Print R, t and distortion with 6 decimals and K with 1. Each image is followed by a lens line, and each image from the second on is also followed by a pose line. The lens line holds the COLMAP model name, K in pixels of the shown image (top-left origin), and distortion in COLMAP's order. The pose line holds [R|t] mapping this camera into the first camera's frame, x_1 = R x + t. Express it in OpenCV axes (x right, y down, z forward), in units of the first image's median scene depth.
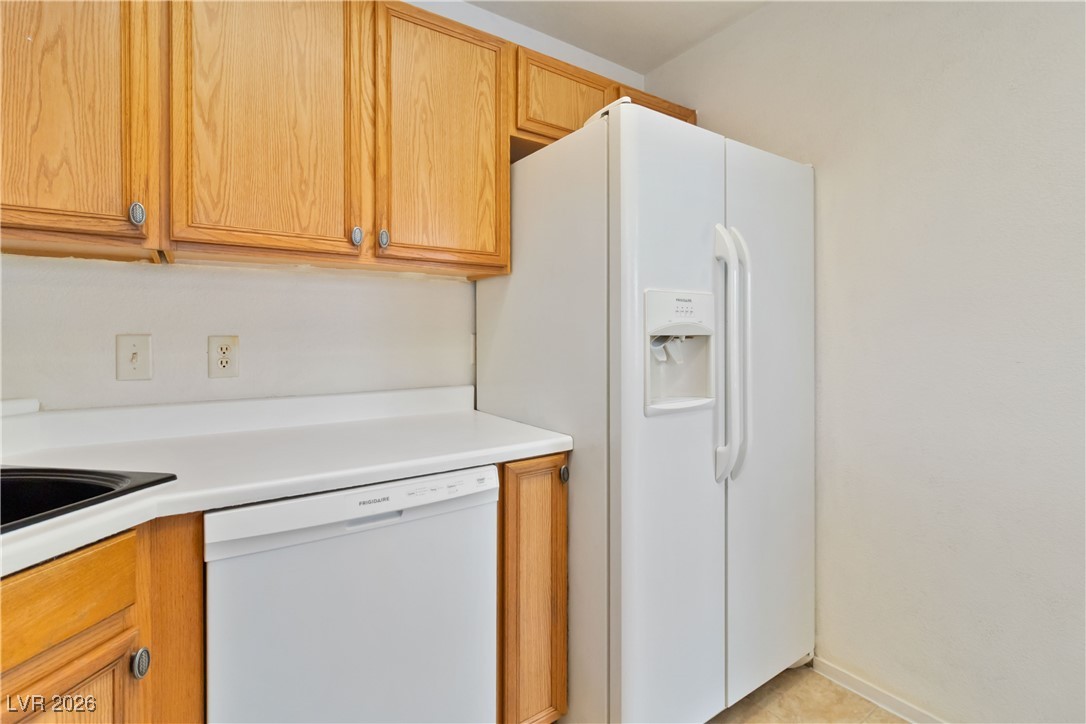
lens RADIAL K [[513.9, 0, 549.5], [0, 513.9, 334.5], [0, 0, 1]] dist [0.002184, 0.000054]
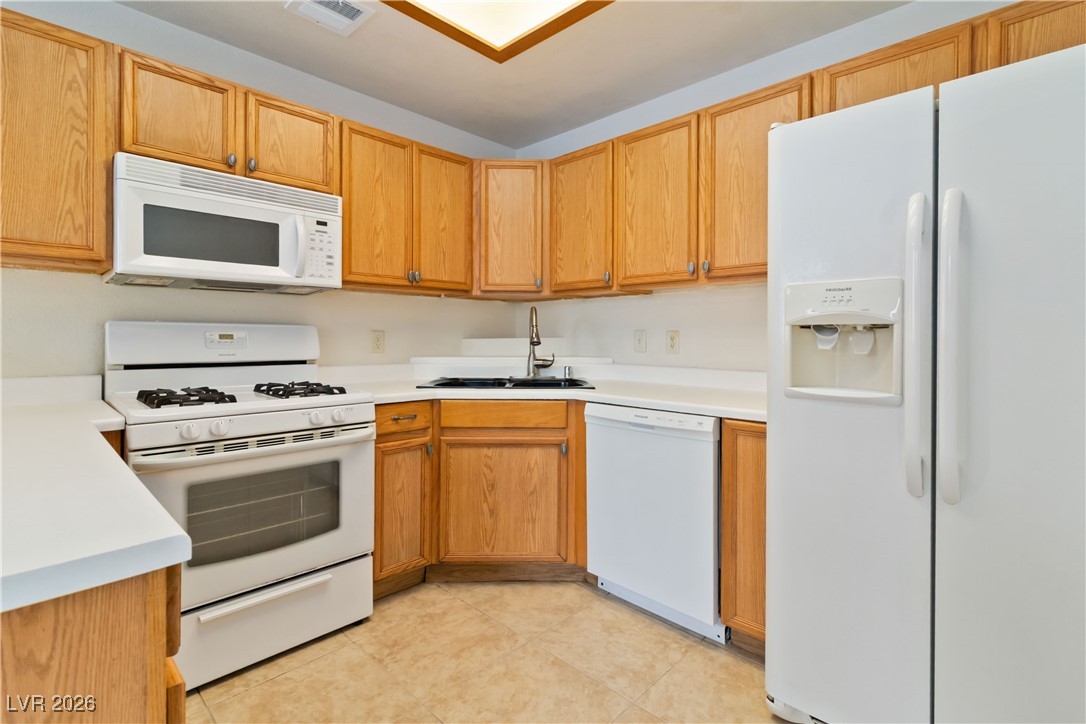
lens RADIAL K [[506.5, 0, 547.1], [0, 506.5, 341.1], [0, 0, 1]] dist [0.000228, 0.000288]
pose [[0.189261, 0.008930, -0.981886, 1.132075], [-0.008563, 0.999936, 0.007444, 0.032067], [0.981889, 0.006999, 0.189326, 0.256692]]
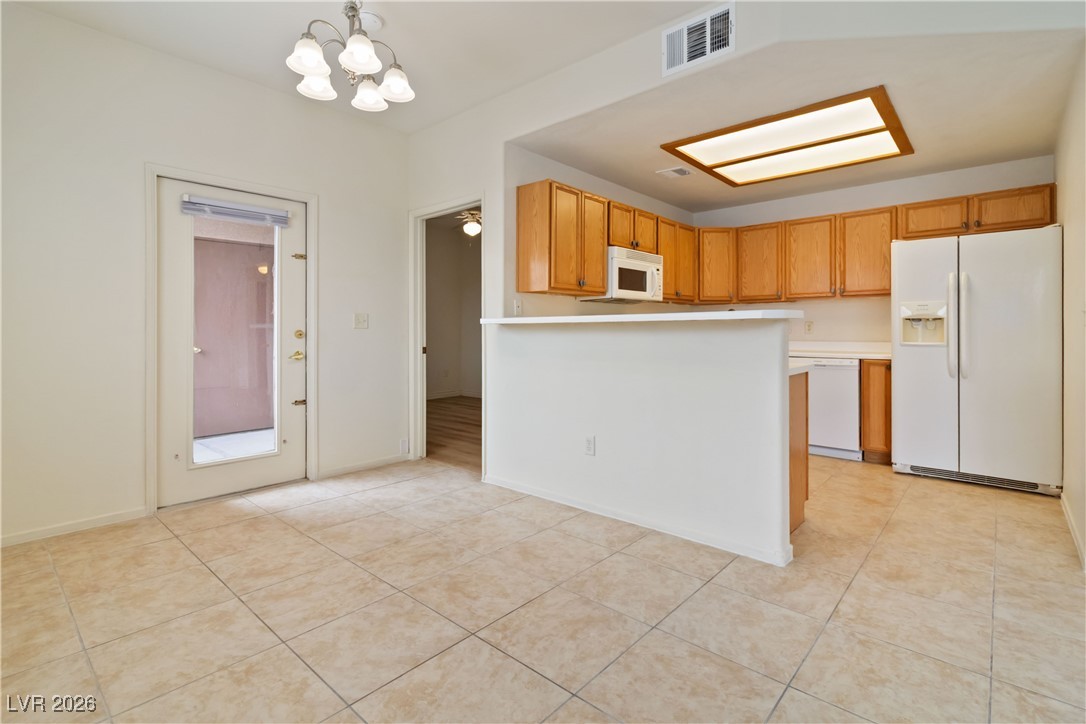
lens RADIAL K [[513.9, 0, 549.5], [0, 513.9, 334.5], [0, 0, 1]] dist [0.002184, 0.000054]
pose [[0.232949, 0.006248, -0.972469, 2.484888], [-0.001526, 0.999980, 0.006059, 0.075760], [0.972488, 0.000073, 0.232954, -1.589429]]
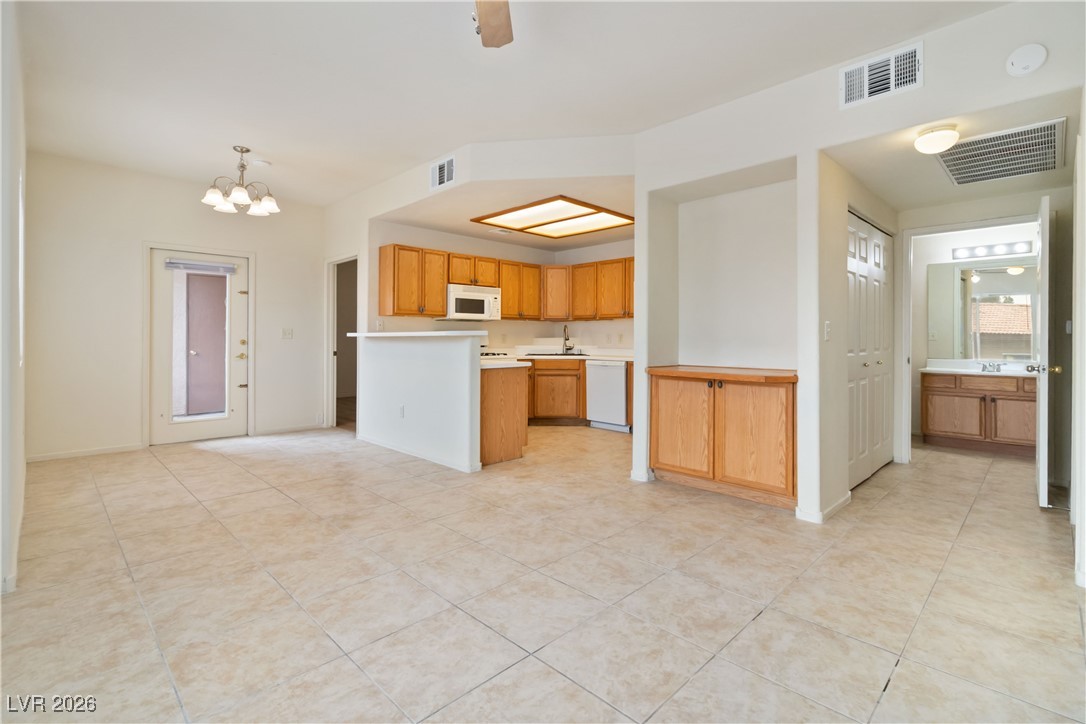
lens RADIAL K [[506.5, 0, 547.1], [0, 506.5, 341.1], [0, 0, 1]] dist [0.000228, 0.000288]
pose [[0.174927, 0.004991, -0.984569, 4.110888], [-0.005777, 0.999975, 0.004042, 0.051992], [0.984564, 0.004980, 0.174952, -0.488718]]
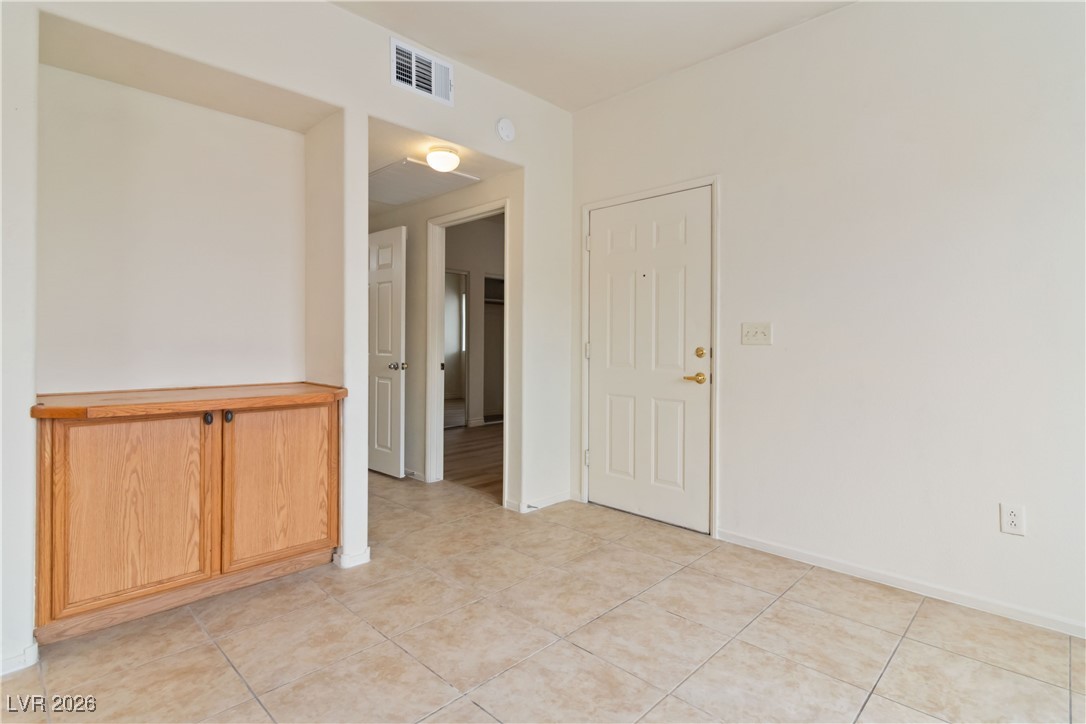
lens RADIAL K [[537.4, 0, 547.1], [0, 537.4, 346.1], [0, 0, 1]] dist [-0.001321, -0.000217]
pose [[0.981861, 0.002068, 0.189591, 2.354488], [-0.002754, 0.999991, 0.003356, 0.051699], [-0.189582, -0.003817, 0.981857, -1.006362]]
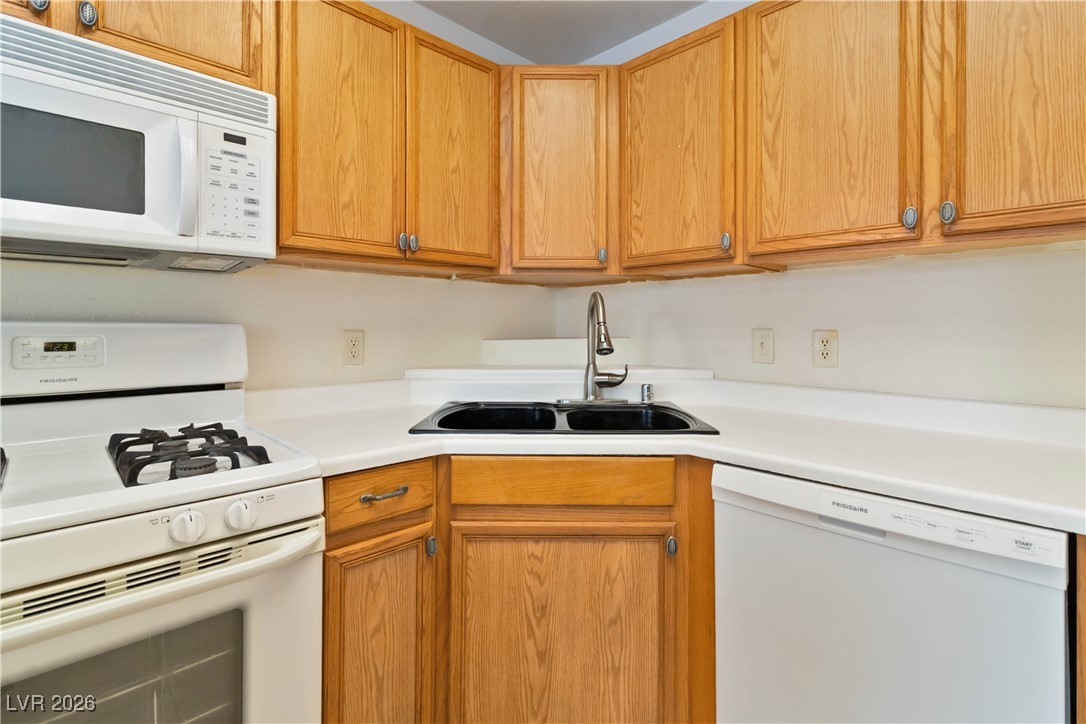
lens RADIAL K [[510.4, 0, 547.8], [0, 510.4, 328.6], [0, 0, 1]] dist [-0.000033, 0.000029]
pose [[0.170399, 0.003290, -0.985370, 0.389076], [-0.006398, 0.999977, 0.002232, 0.000833], [0.985354, 0.005924, 0.170417, 0.243179]]
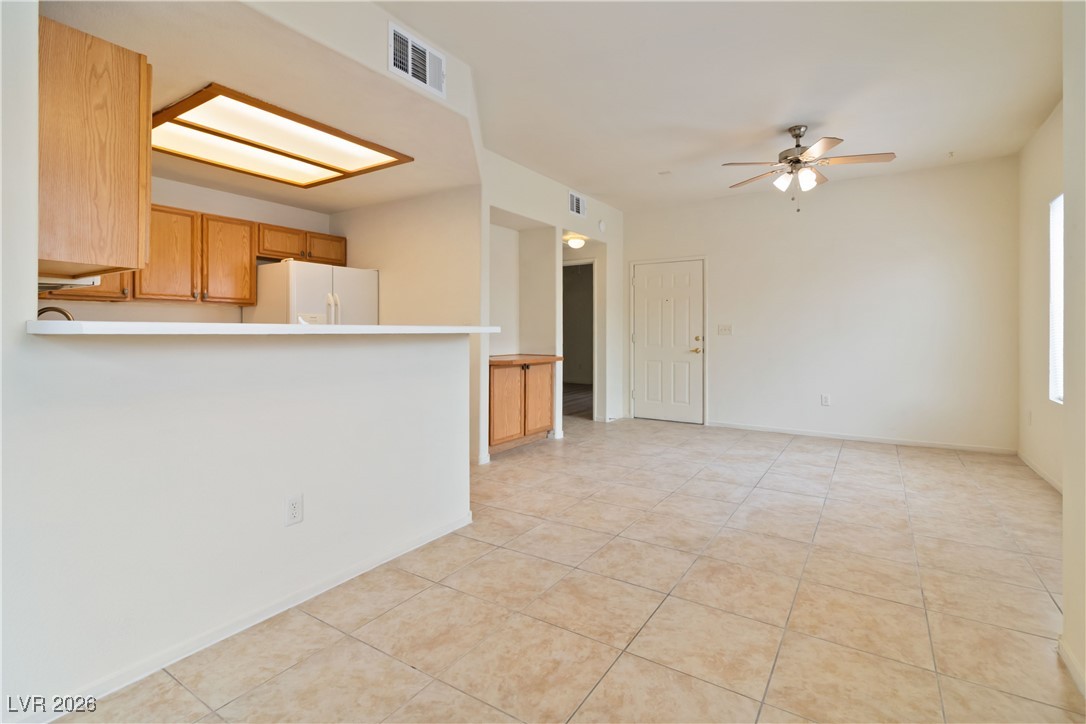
lens RADIAL K [[507.4, 0, 552.2], [0, 507.4, 329.2], [0, 0, 1]] dist [0.001190, -0.000093]
pose [[0.924929, 0.003021, 0.380129, 0.444655], [0.000153, 0.999965, -0.008321, 0.039152], [-0.380141, 0.007754, 0.924896, -2.637654]]
